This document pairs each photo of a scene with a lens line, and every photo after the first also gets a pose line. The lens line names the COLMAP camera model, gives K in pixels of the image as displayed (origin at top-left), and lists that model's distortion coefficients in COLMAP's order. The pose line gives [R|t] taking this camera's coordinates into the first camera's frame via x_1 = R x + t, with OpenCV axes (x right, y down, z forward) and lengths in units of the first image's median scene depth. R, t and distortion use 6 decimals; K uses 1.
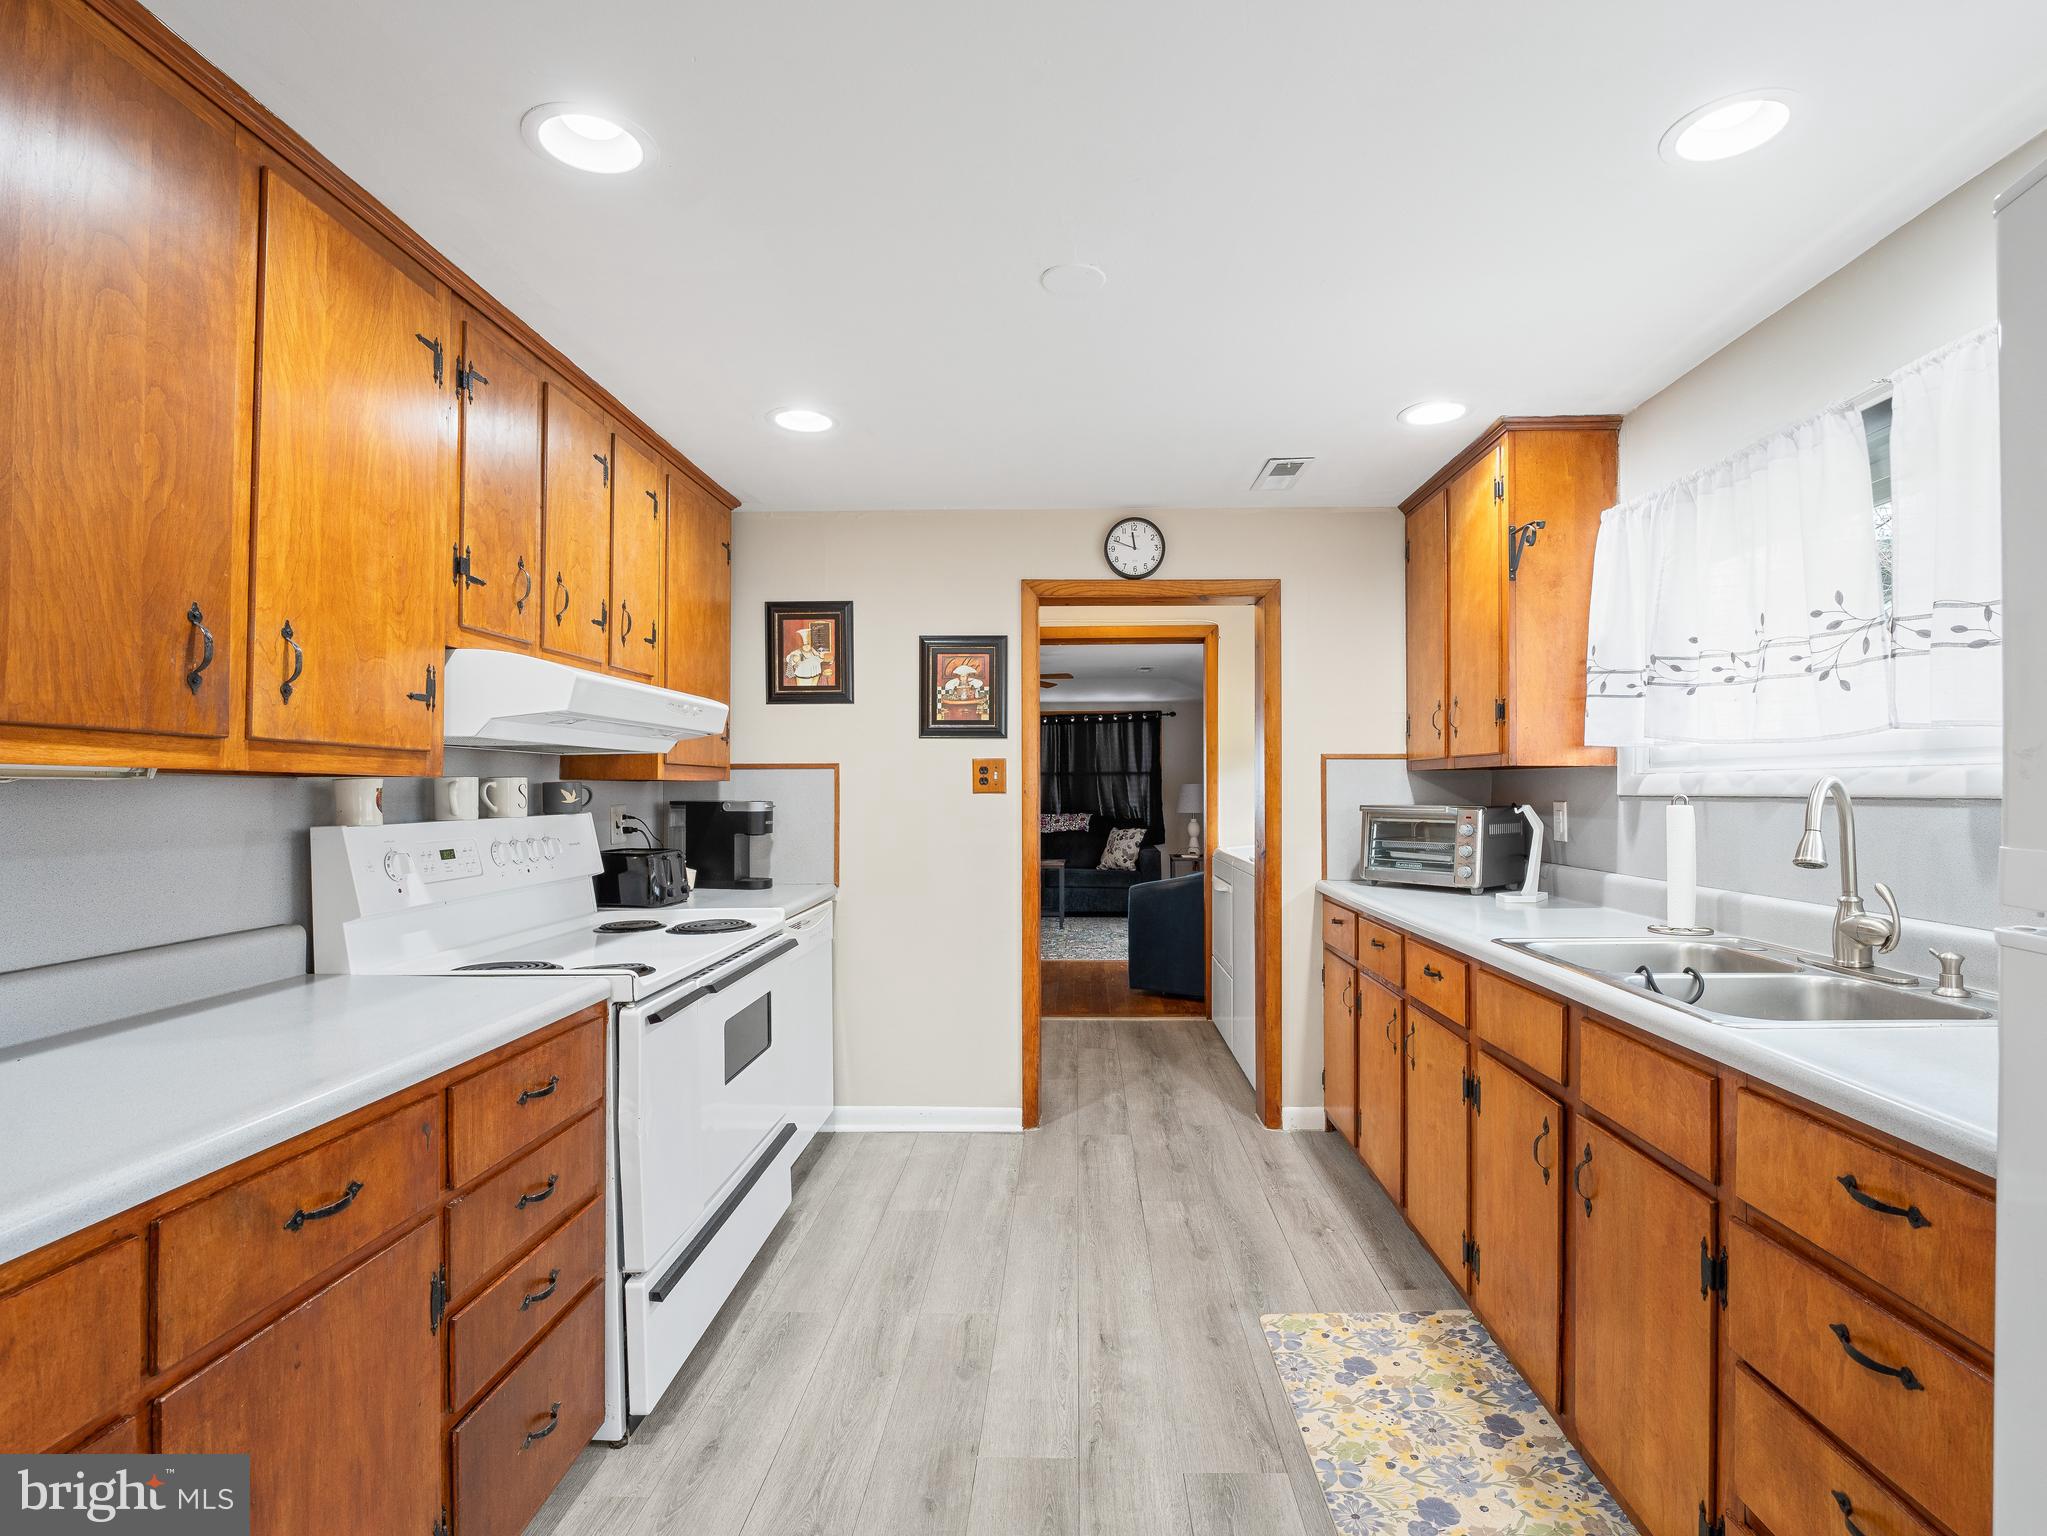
lens RADIAL K [[1034.4, 0, 1033.5], [0, 1034.4, 774.7], [0, 0, 1]] dist [-0.019893, 0.000709]
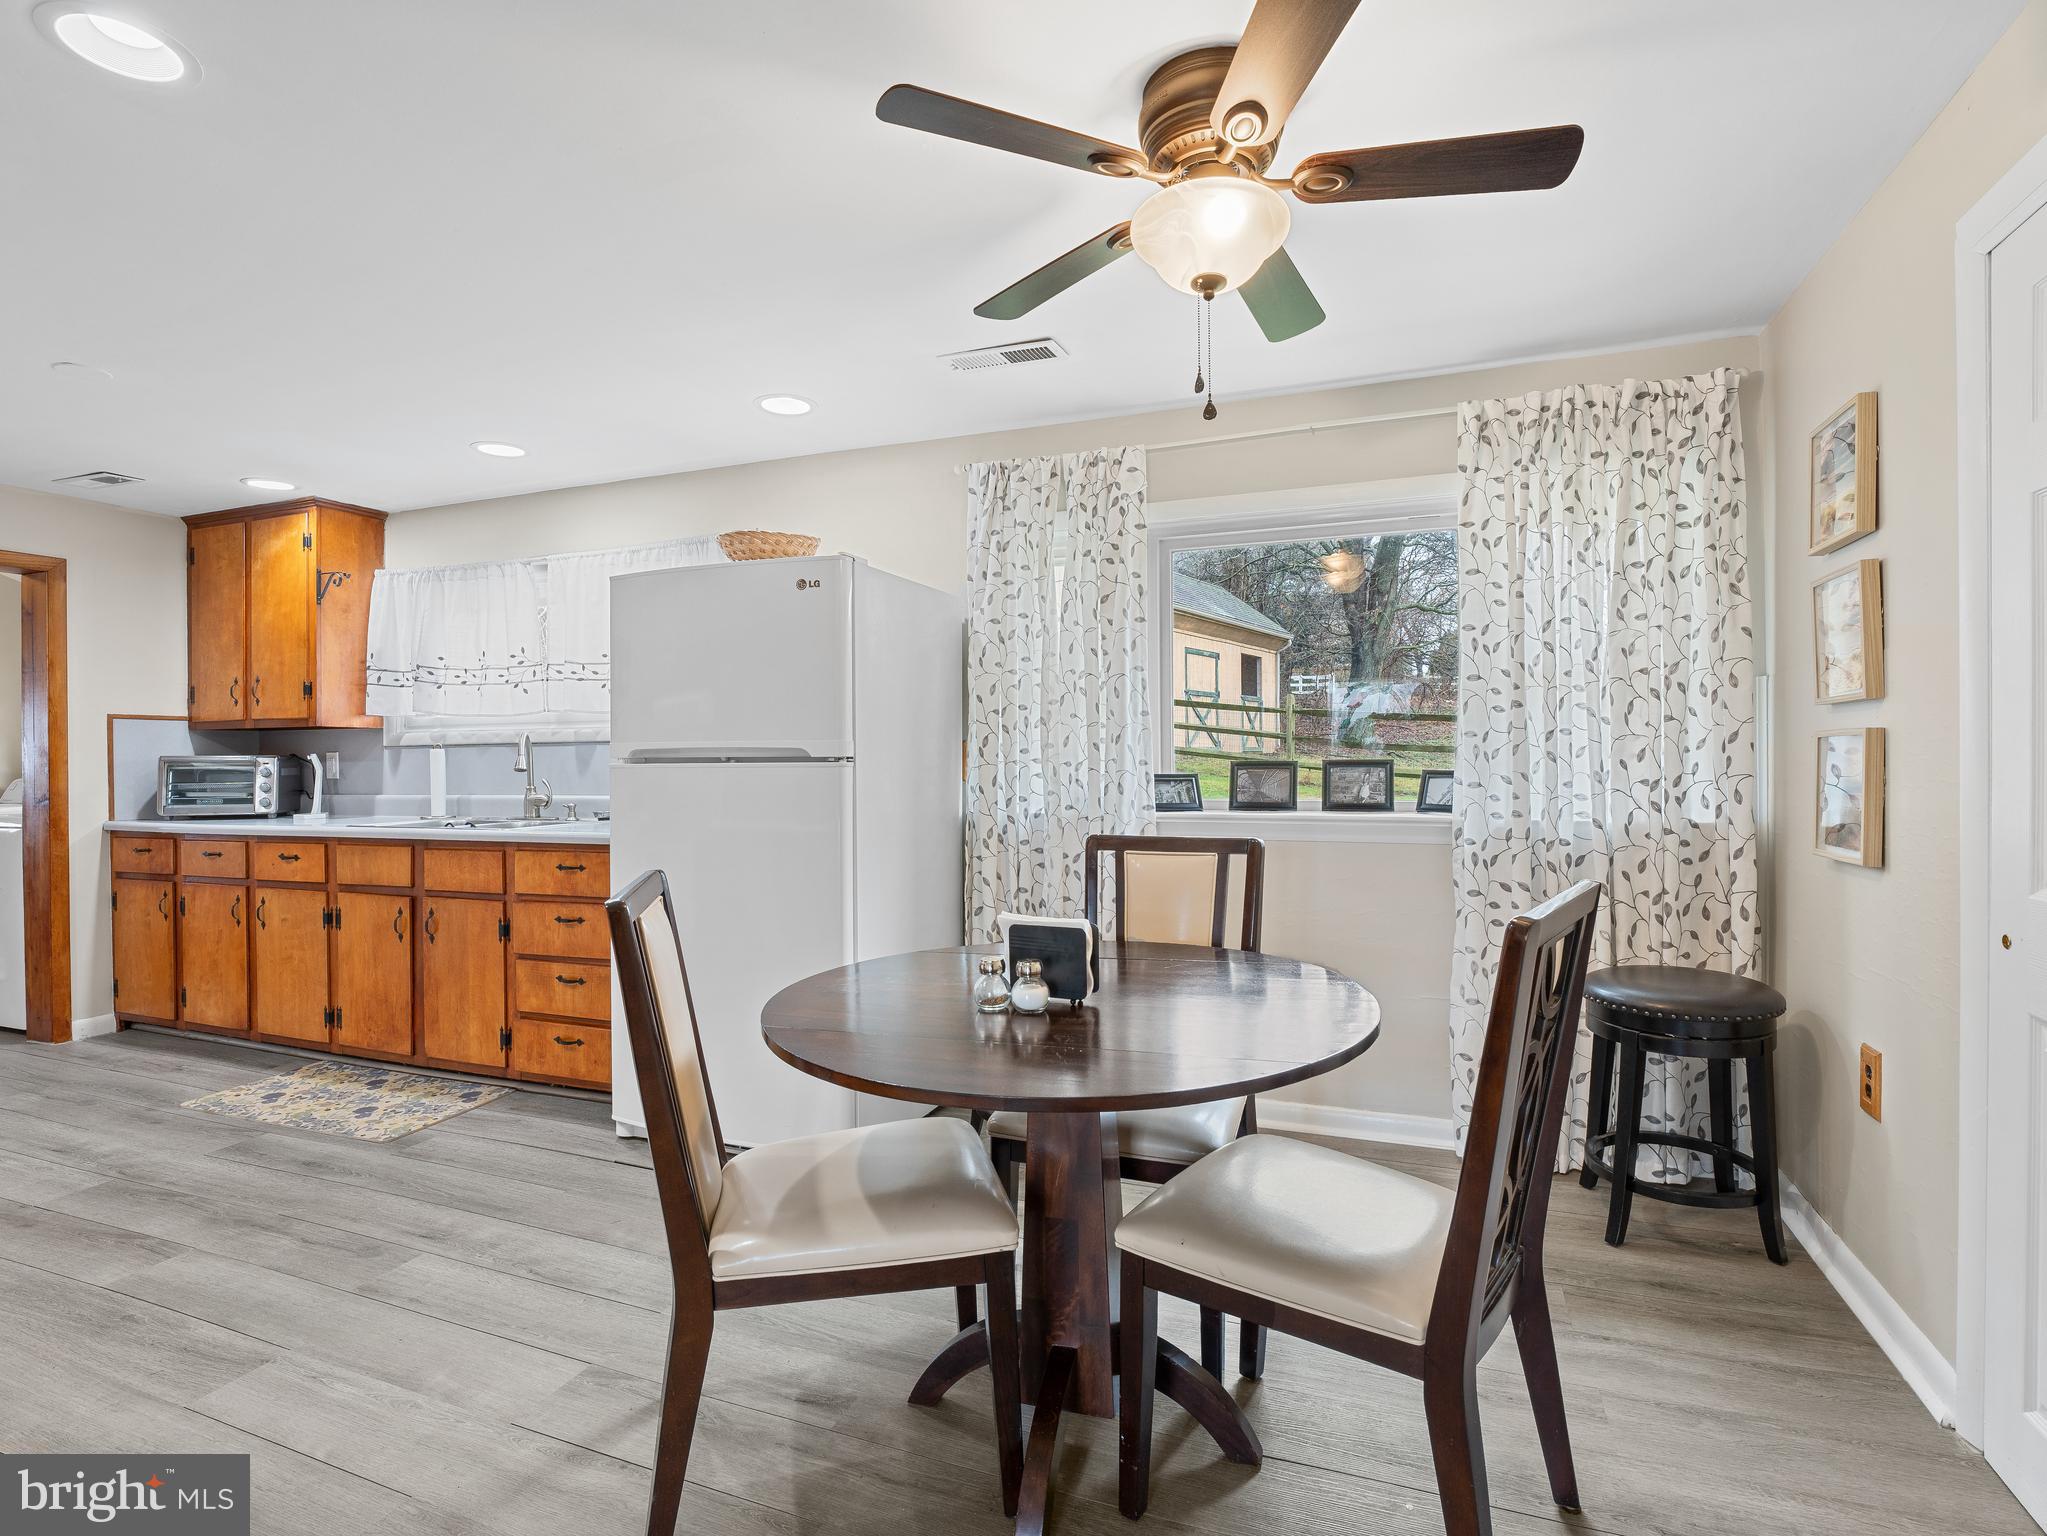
lens RADIAL K [[1034.4, 0, 1033.5], [0, 1034.4, 774.7], [0, 0, 1]] dist [-0.019893, 0.000709]
pose [[0.335819, -0.012262, 0.941847, -0.695809], [-0.005502, 0.999873, 0.014979, 0.039532], [-0.941910, -0.010213, 0.335709, -0.579352]]
